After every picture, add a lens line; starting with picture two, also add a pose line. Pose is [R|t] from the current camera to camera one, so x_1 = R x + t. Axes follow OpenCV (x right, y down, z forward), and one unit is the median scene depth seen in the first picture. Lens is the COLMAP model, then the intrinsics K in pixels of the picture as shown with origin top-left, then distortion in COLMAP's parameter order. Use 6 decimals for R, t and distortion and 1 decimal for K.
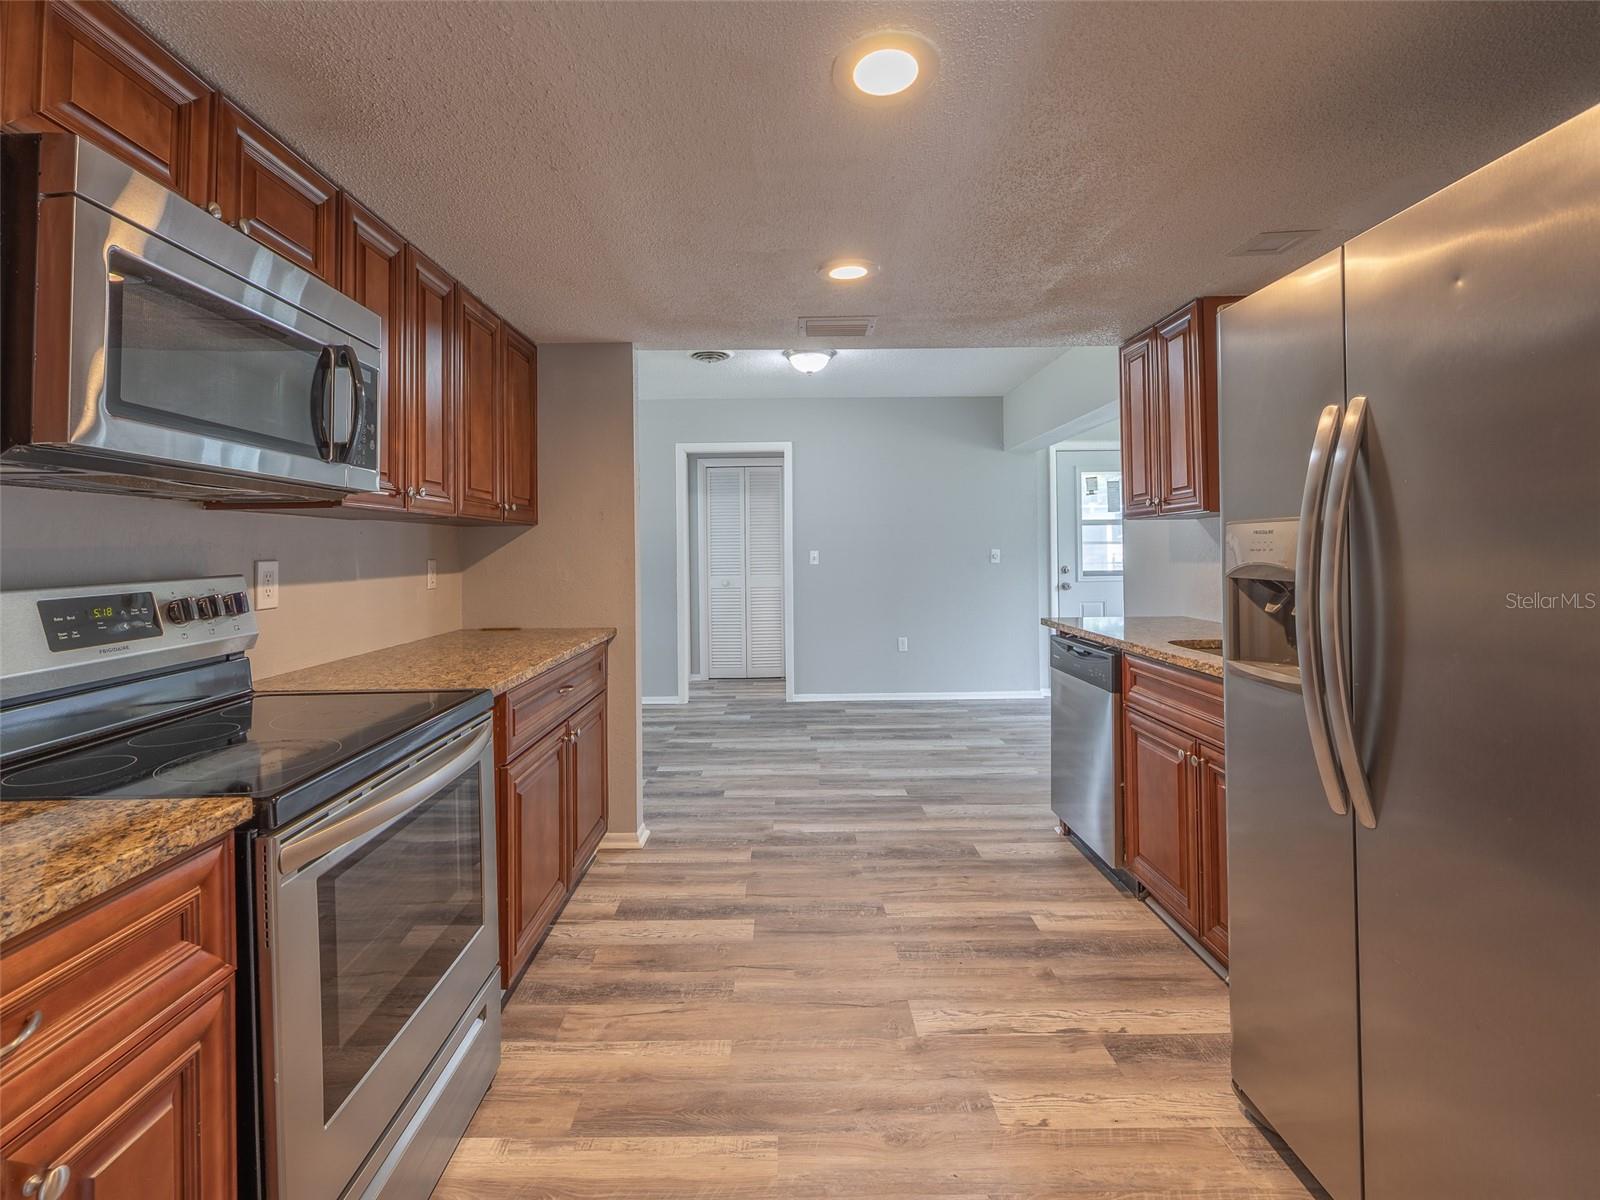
lens RADIAL K [[737.3, 0, 791.4], [0, 737.3, 559.5], [0, 0, 1]] dist [-0.002927, 0.000728]
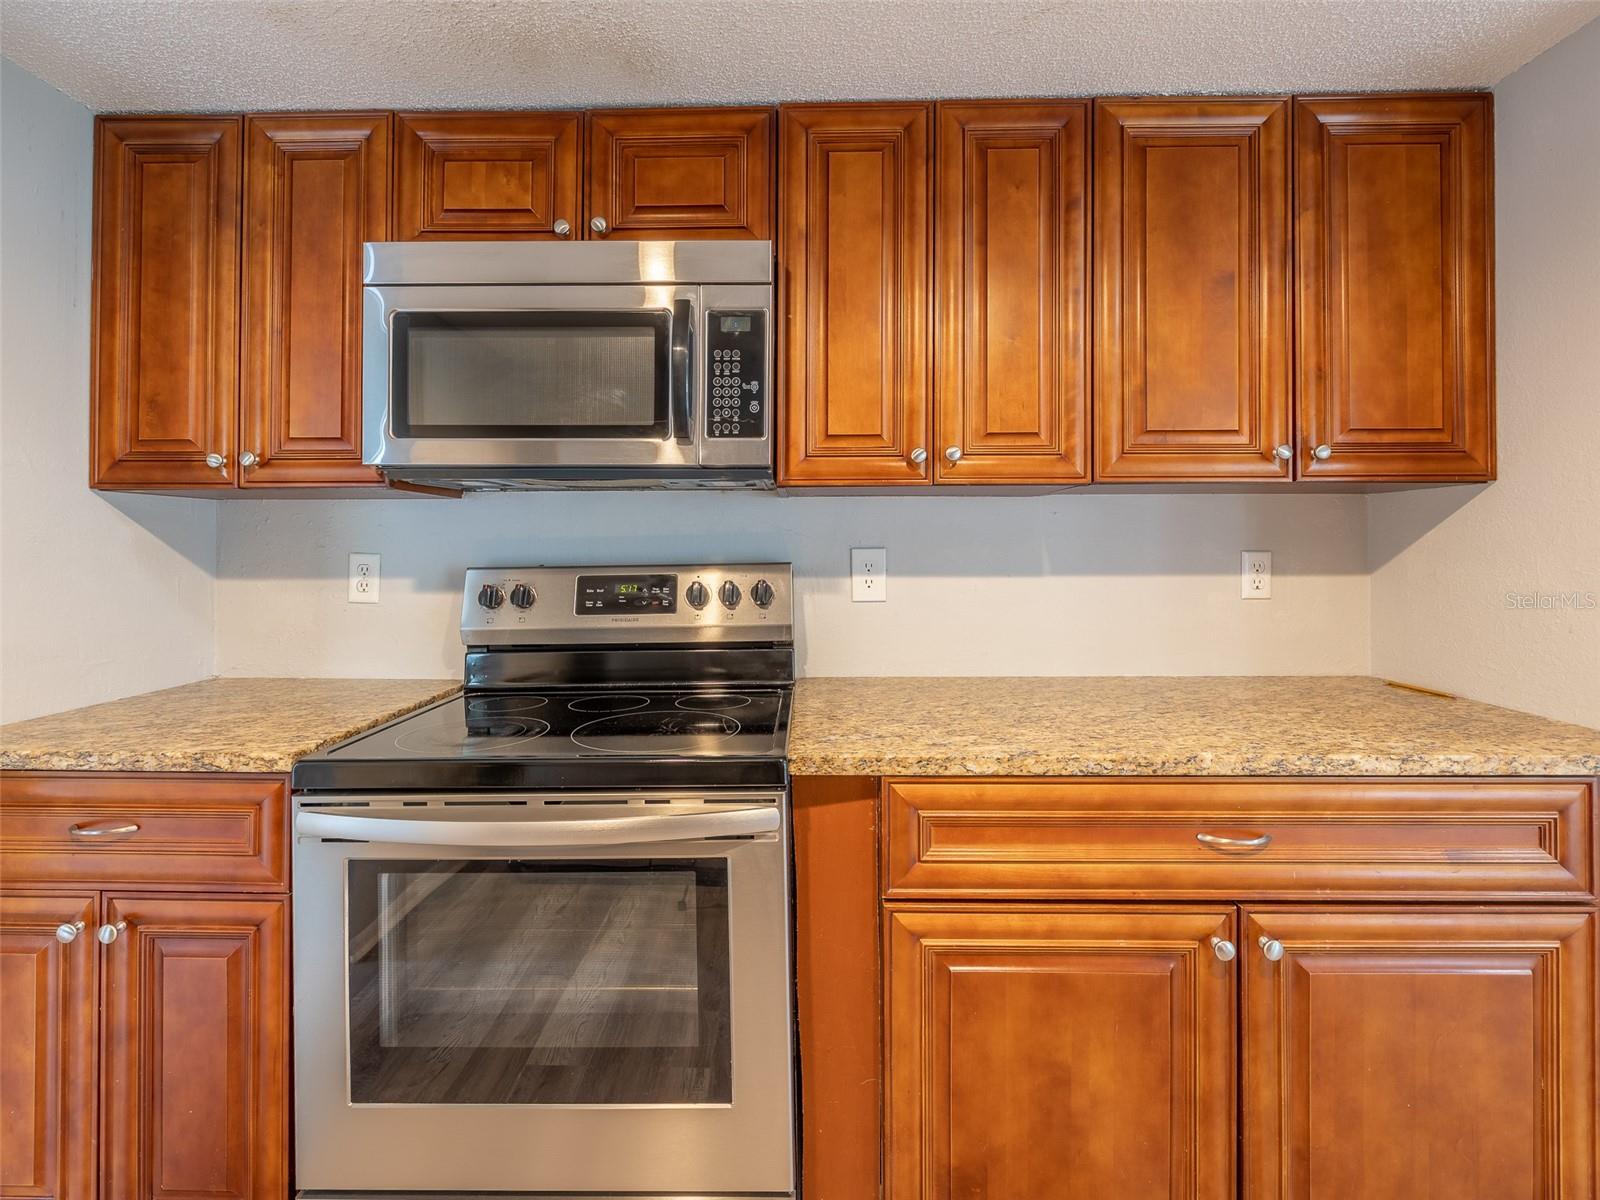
lens RADIAL K [[740.9, 0, 789.6], [0, 740.9, 540.0], [0, 0, 1]] dist [-0.005049, 0.000797]
pose [[-0.028003, 0.009003, -0.999567, 0.235777], [-0.008349, 0.999922, 0.009240, -0.018240], [0.999573, 0.008604, -0.027926, 1.055414]]
